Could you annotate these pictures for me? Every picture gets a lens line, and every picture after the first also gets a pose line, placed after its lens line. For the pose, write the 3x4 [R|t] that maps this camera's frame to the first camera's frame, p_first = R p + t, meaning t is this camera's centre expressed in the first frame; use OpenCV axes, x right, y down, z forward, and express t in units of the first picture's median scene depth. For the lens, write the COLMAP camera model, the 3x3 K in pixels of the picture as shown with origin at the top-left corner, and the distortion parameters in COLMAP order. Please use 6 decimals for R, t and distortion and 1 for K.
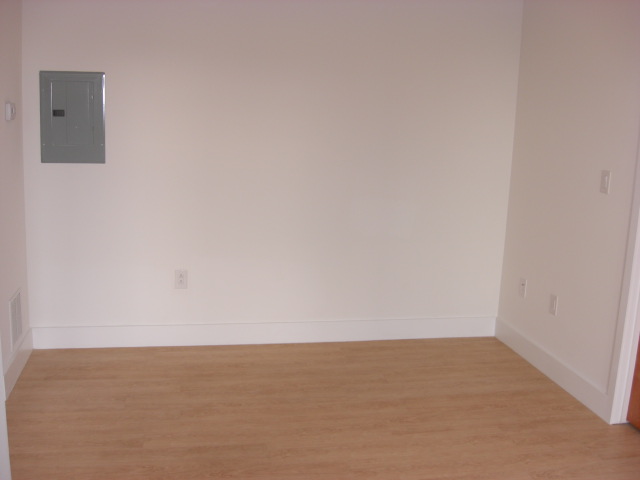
lens RADIAL K [[724.9, 0, 321.6], [0, 724.9, 240.7], [0, 0, 1]] dist [-0.129579, 0.000000]
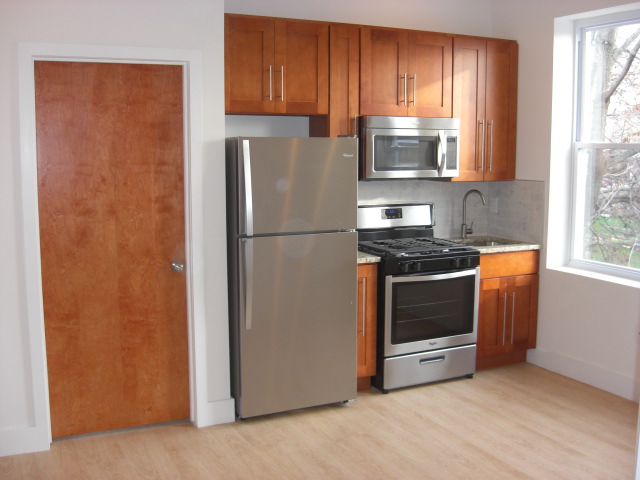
lens RADIAL K [[724.9, 0, 329.9], [0, 724.9, 230.1], [0, 0, 1]] dist [-0.129579, 0.000000]
pose [[-0.264568, -0.147478, 0.953024, -0.618724], [0.178387, 0.963699, 0.198651, -0.172191], [-0.947725, 0.222564, -0.228656, 0.804240]]
